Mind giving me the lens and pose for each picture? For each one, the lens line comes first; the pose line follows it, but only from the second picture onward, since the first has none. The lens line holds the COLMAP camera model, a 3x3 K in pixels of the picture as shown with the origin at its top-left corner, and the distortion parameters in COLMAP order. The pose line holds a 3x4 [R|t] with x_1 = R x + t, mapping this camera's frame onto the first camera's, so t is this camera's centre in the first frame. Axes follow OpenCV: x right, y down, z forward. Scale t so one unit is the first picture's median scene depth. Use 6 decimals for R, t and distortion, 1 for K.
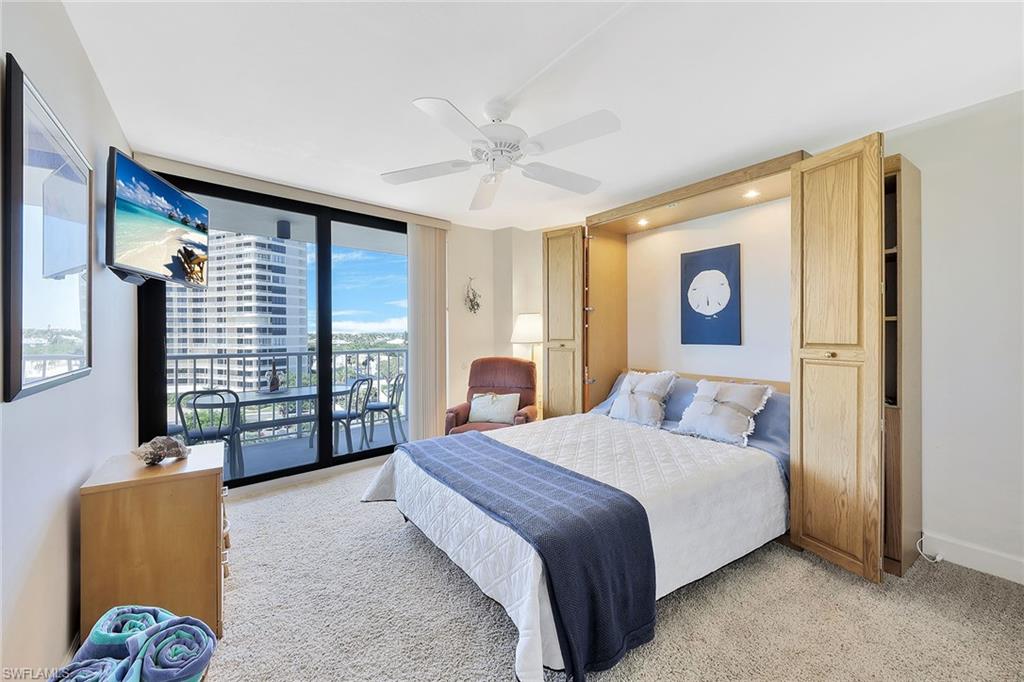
lens RADIAL K [[403.1, 0, 512.7], [0, 403.1, 328.7], [0, 0, 1]] dist [-0.000178, -0.000116]
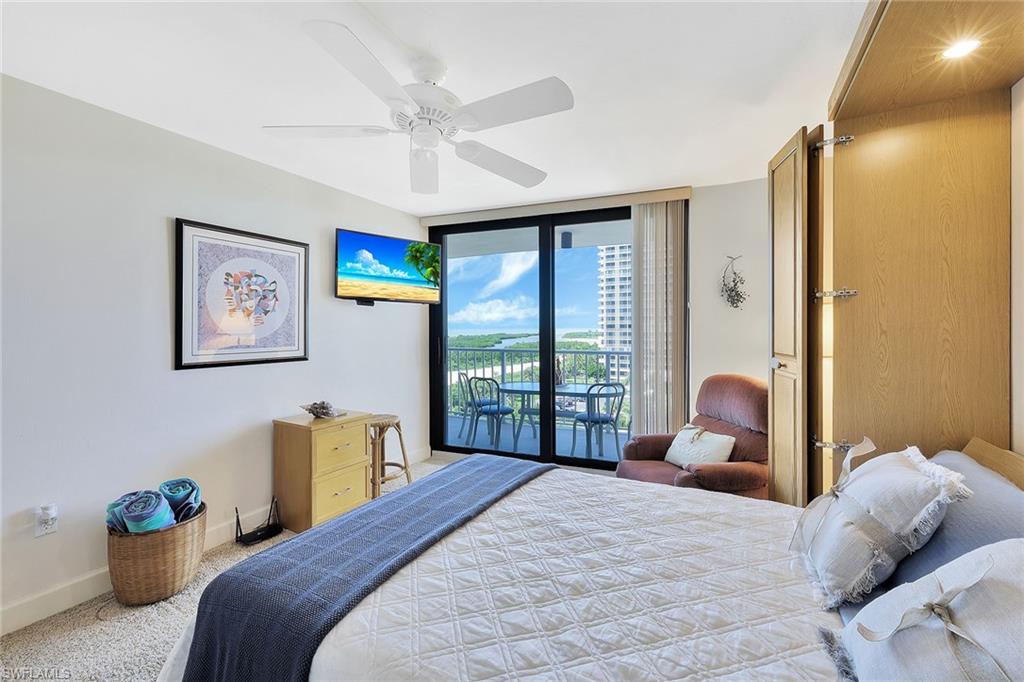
lens RADIAL K [[403.1, 0, 512.7], [0, 403.1, 328.7], [0, 0, 1]] dist [-0.000178, -0.000116]
pose [[0.471959, -0.000780, -0.881620, 0.395409], [0.001098, 0.999999, -0.000298, -0.004757], [0.881620, -0.000827, 0.471960, 0.409379]]
